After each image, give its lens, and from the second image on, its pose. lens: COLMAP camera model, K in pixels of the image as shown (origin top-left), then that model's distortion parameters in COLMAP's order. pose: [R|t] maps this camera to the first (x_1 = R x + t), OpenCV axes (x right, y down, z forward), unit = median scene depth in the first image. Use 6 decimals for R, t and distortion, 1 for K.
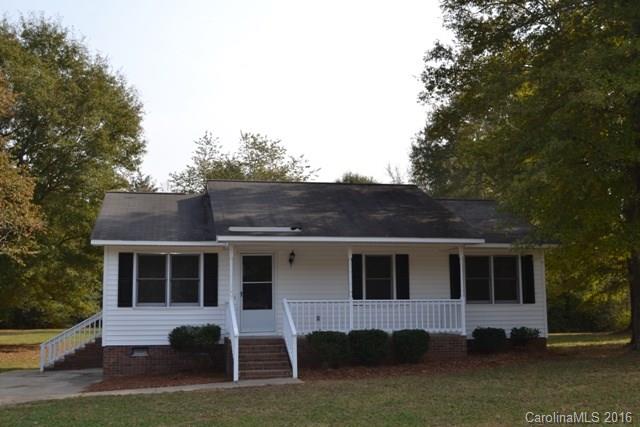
lens RADIAL K [[768.4, 0, 320.9], [0, 768.4, 210.4], [0, 0, 1]] dist [-0.058550, 0.000000]
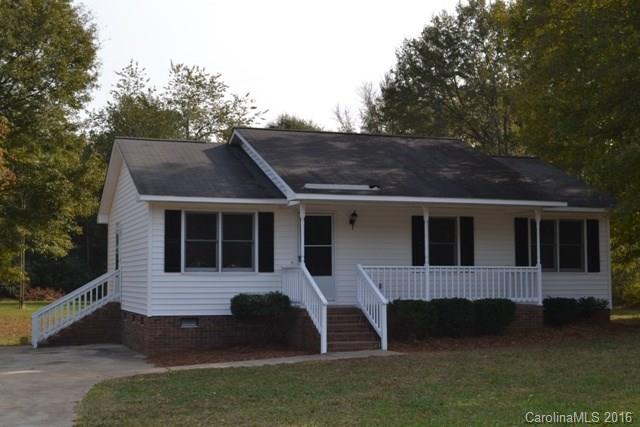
lens RADIAL K [[949.9, 0, 319.2], [0, 949.9, 216.3], [0, 0, 1]] dist [-0.037108, 0.000000]
pose [[0.990295, 0.016582, 0.137985, -0.226638], [-0.024961, 0.997933, 0.059216, -0.005537], [-0.136718, -0.062086, 0.988662, -0.087582]]
